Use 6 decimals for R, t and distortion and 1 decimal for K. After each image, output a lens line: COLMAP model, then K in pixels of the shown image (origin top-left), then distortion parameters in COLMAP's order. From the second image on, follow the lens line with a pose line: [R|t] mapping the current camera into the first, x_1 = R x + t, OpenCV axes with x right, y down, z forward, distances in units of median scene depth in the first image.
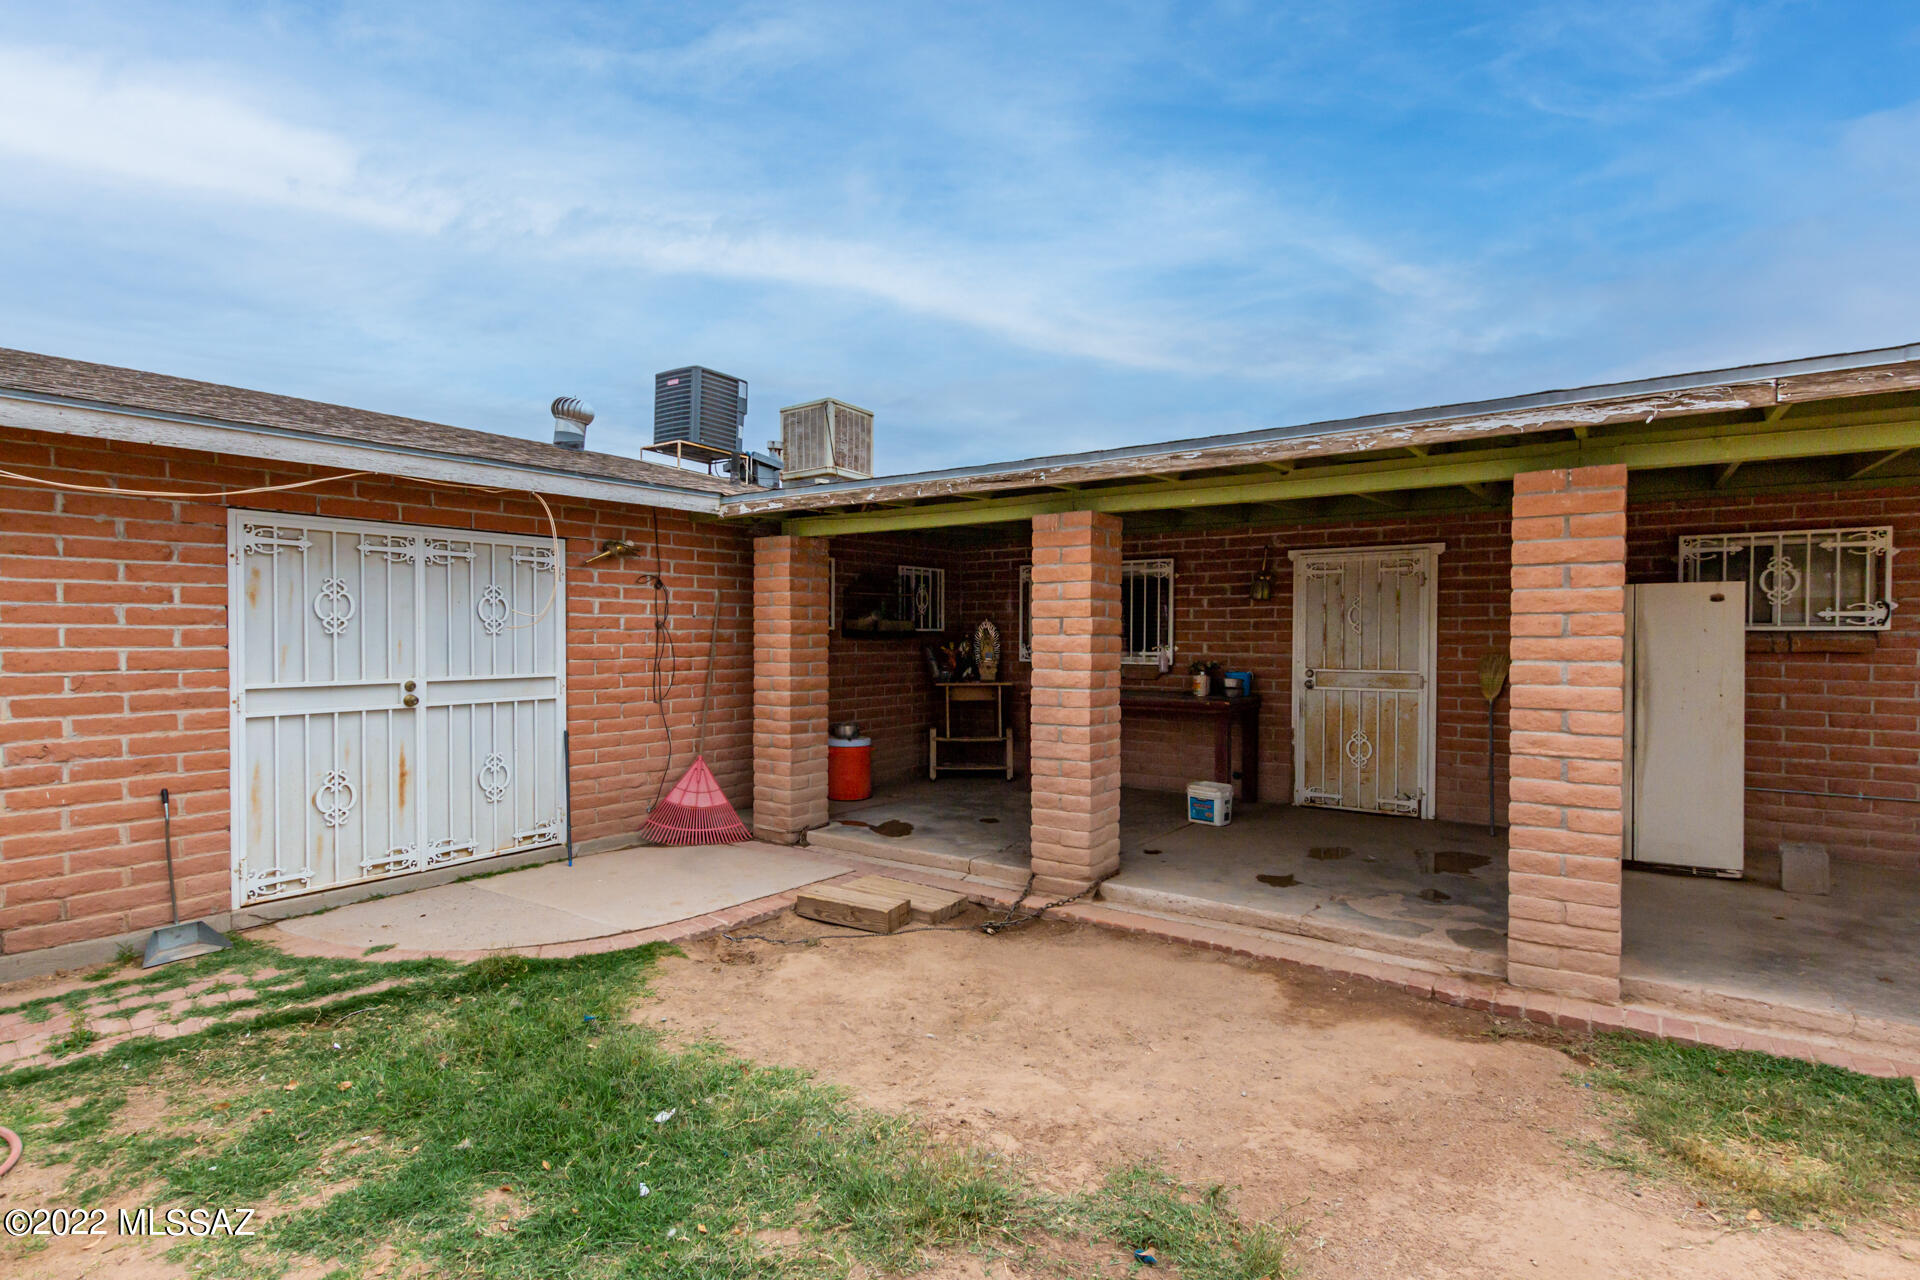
lens RADIAL K [[930.2, 0, 948.1], [0, 930.2, 649.2], [0, 0, 1]] dist [0.004109, 0.000504]
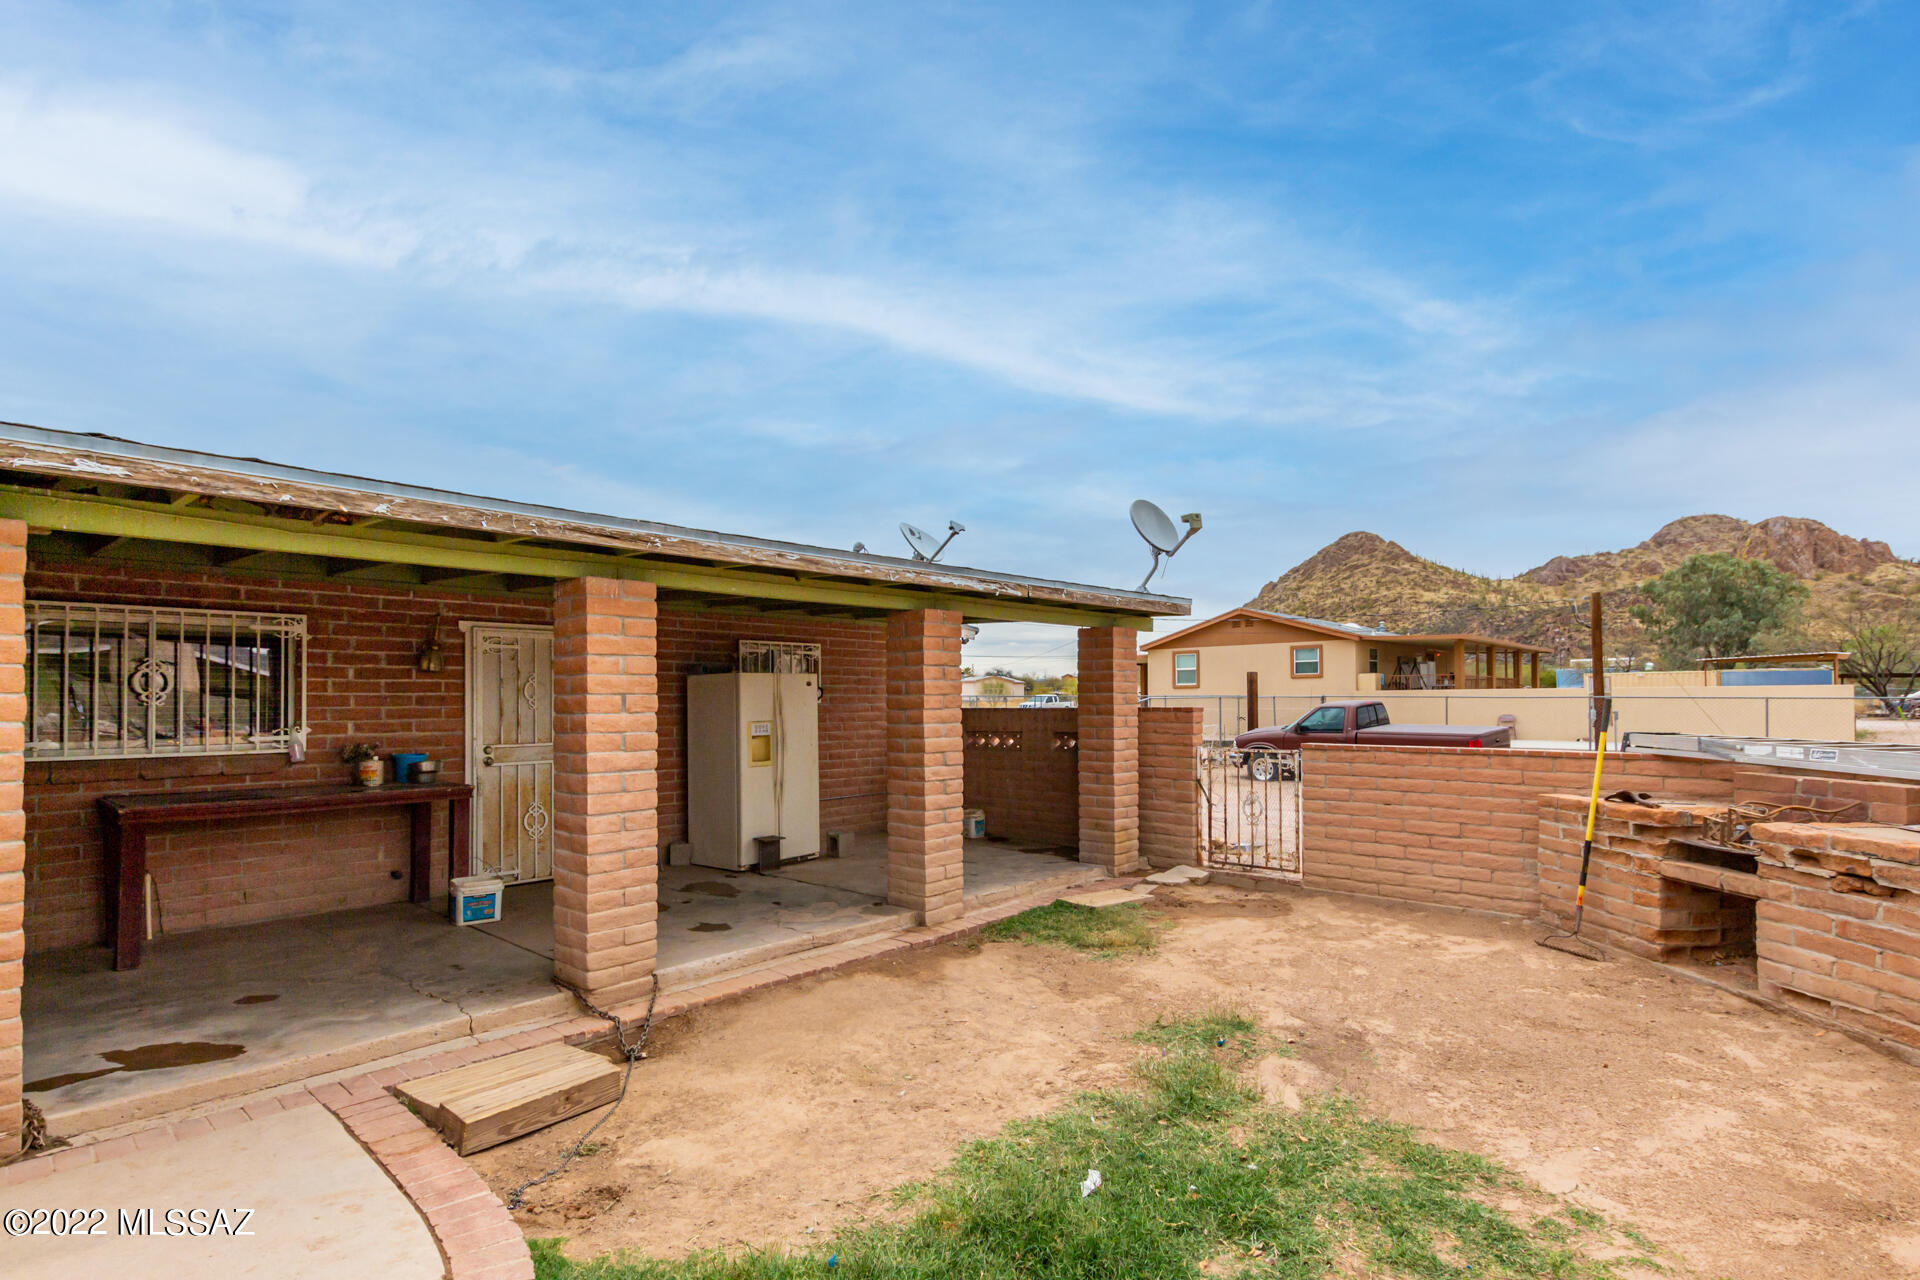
lens RADIAL K [[954.8, 0, 964.7], [0, 954.8, 681.7], [0, 0, 1]] dist [0.001388, 0.000081]
pose [[0.102359, 0.017093, 0.994601, -0.777014], [0.023148, 0.999541, -0.019560, -0.020009], [-0.994478, 0.025025, 0.101916, 0.572572]]
